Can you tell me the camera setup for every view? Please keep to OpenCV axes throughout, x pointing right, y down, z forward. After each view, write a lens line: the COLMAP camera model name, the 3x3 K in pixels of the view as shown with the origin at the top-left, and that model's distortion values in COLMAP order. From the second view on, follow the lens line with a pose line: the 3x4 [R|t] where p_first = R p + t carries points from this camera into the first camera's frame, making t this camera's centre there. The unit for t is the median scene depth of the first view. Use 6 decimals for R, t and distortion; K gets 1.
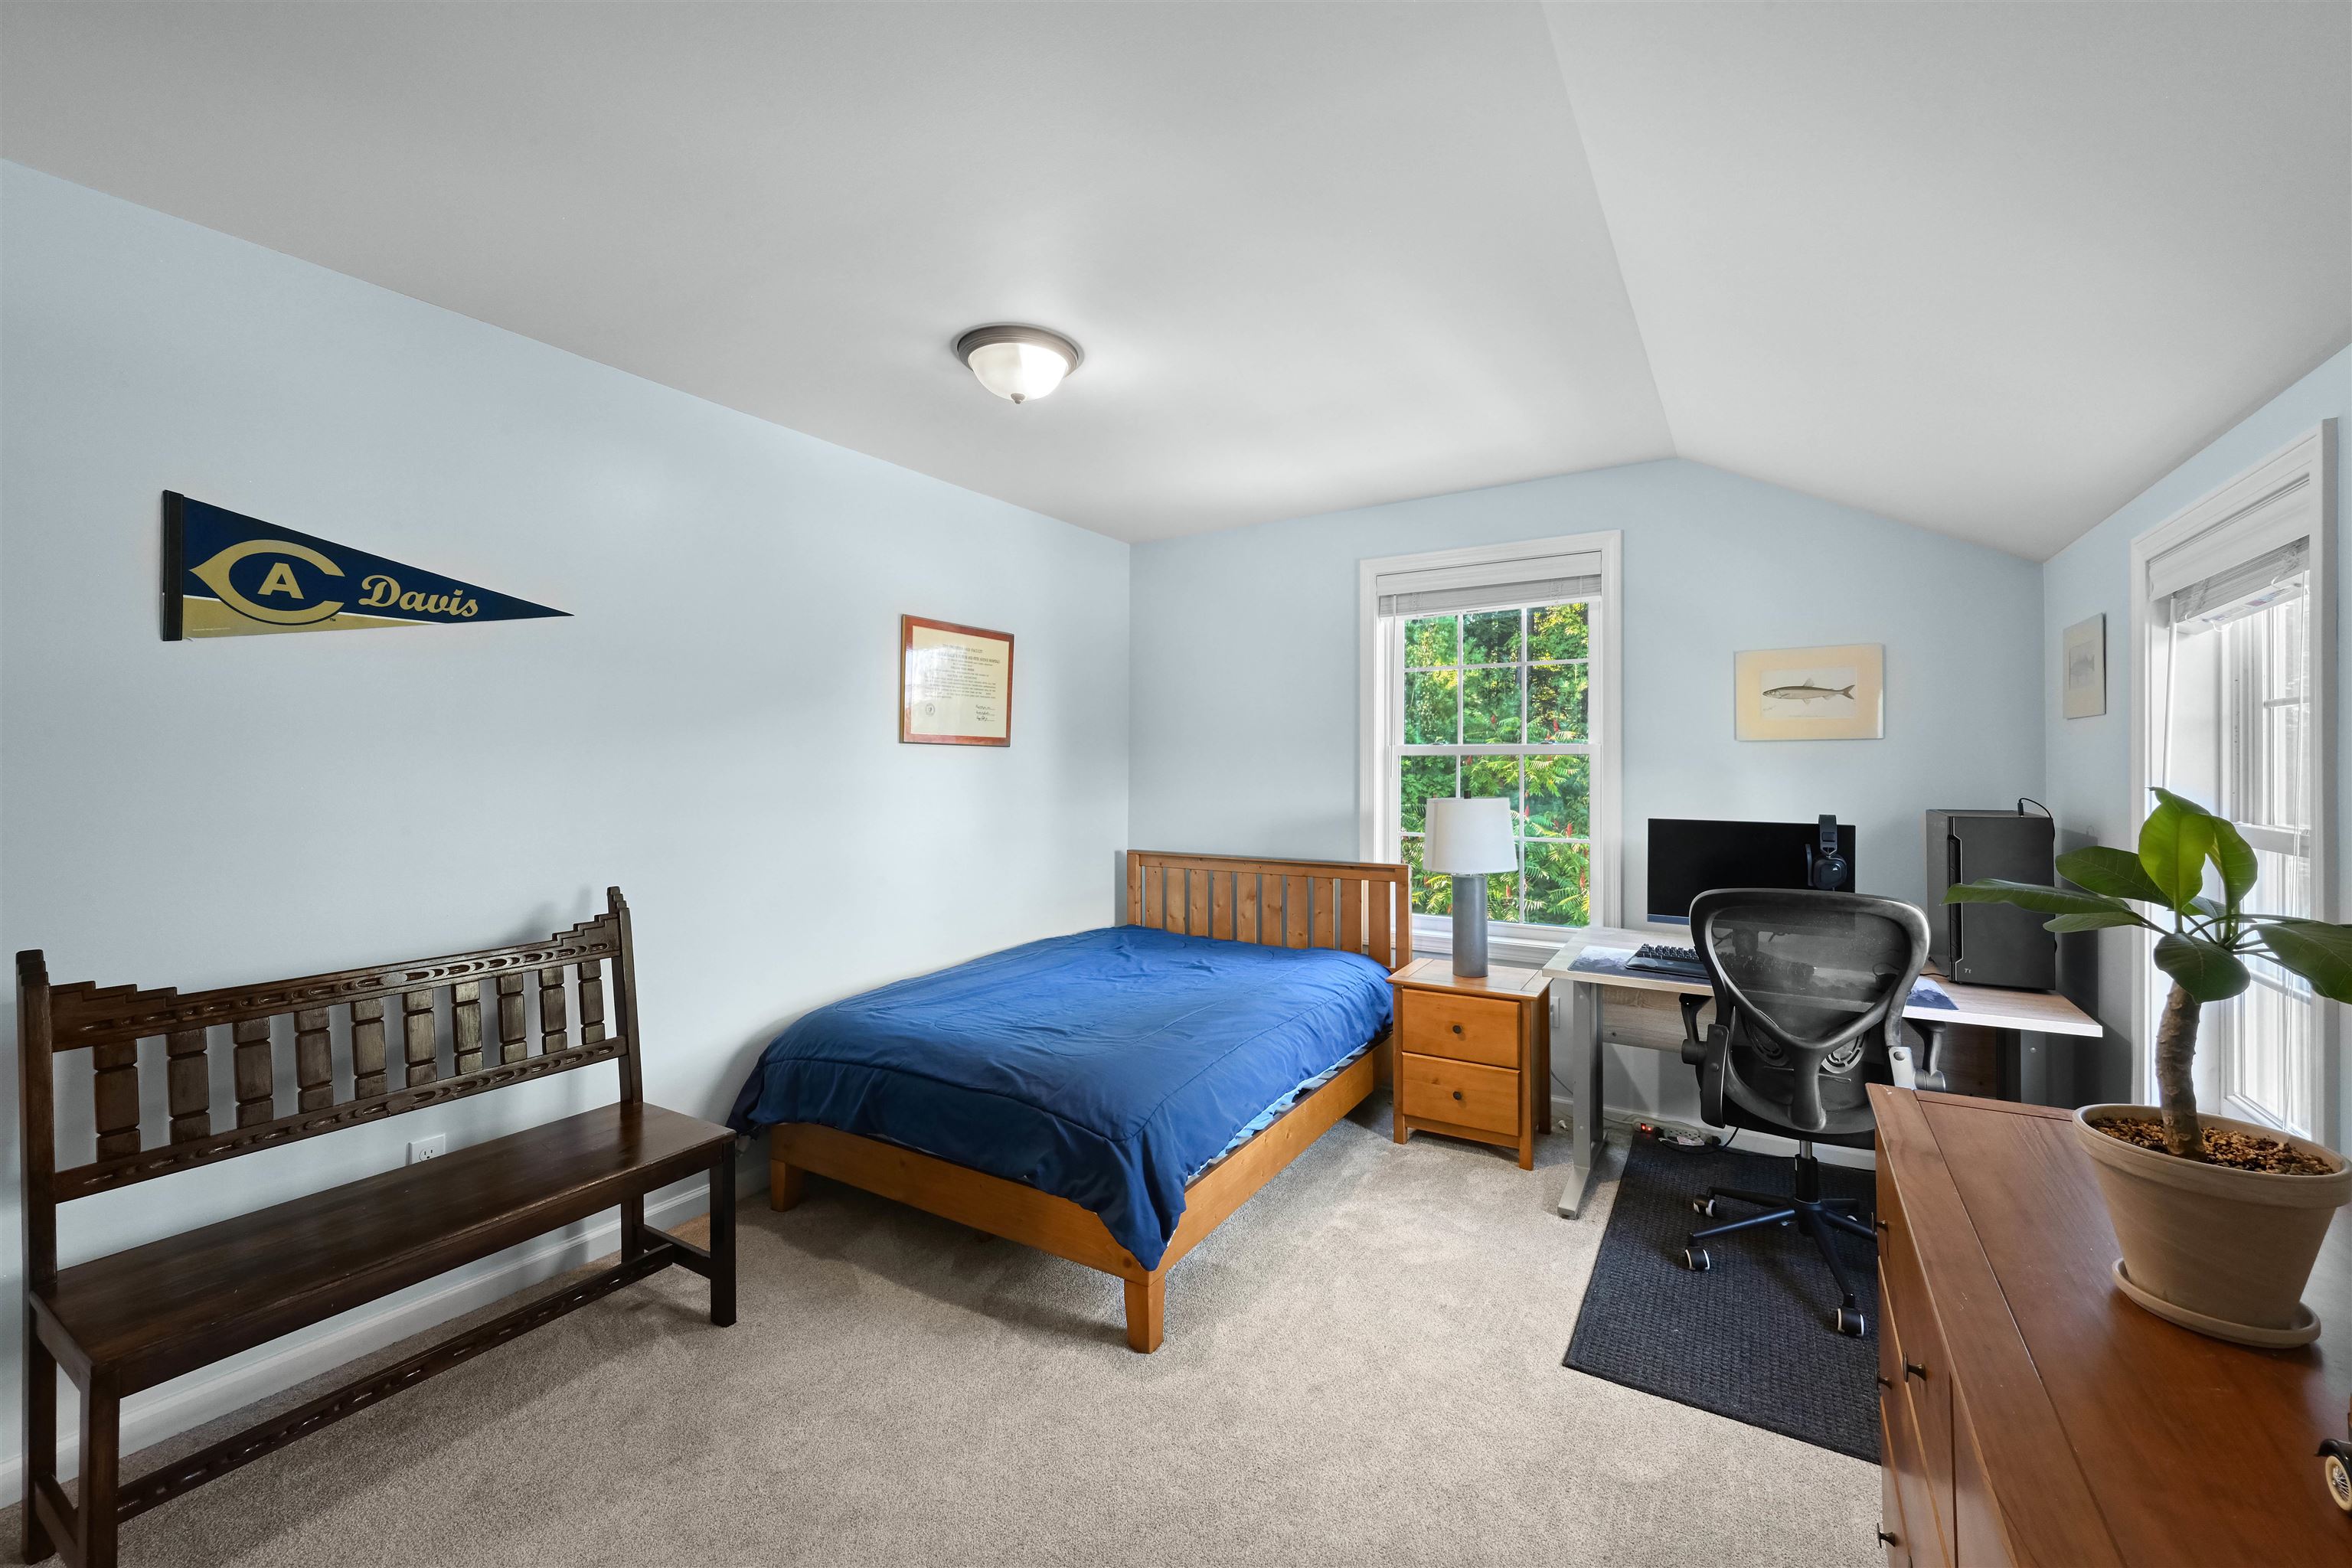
lens RADIAL K [[929.0, 0, 1185.3], [0, 929.0, 736.4], [0, 0, 1]] dist [0.000551, 0.000139]
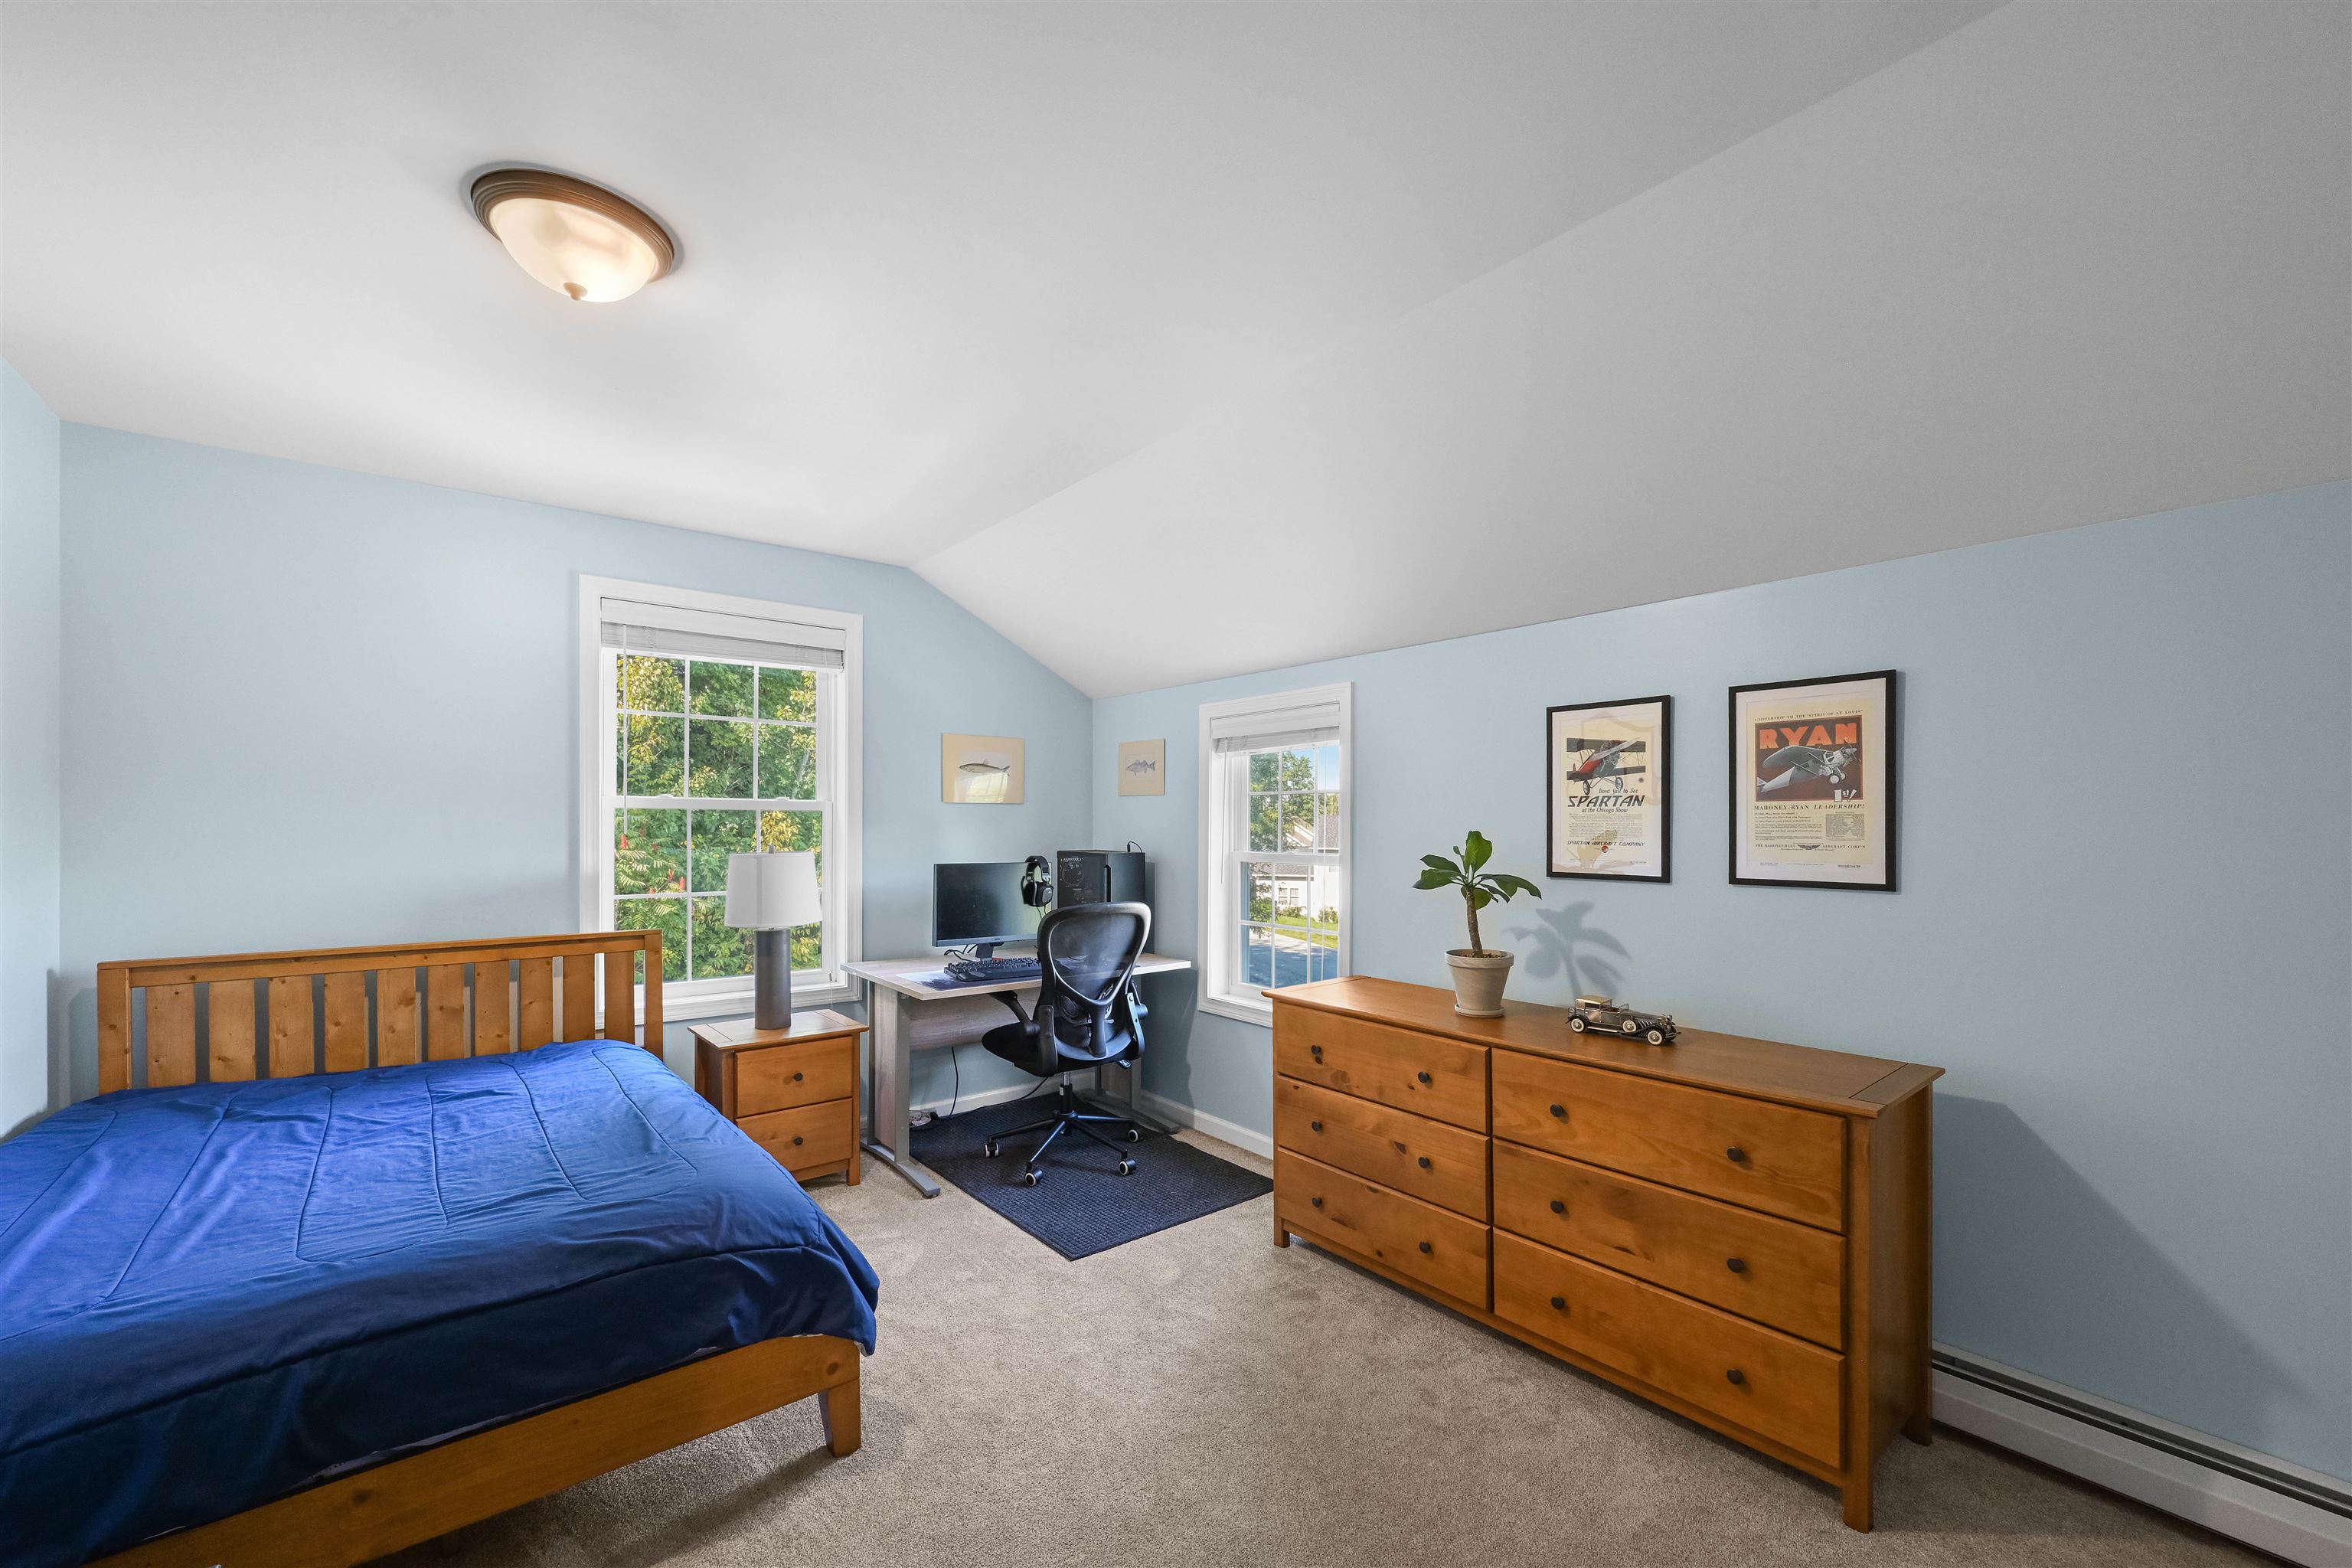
lens RADIAL K [[943.3, 0, 1181.3], [0, 943.3, 802.4], [0, 0, 1]] dist [-0.000536, 0.000176]
pose [[0.330176, 0.025892, 0.943564, -0.527269], [-0.036915, 0.999213, -0.014501, 0.010245], [-0.943197, -0.030044, 0.330872, 0.248955]]
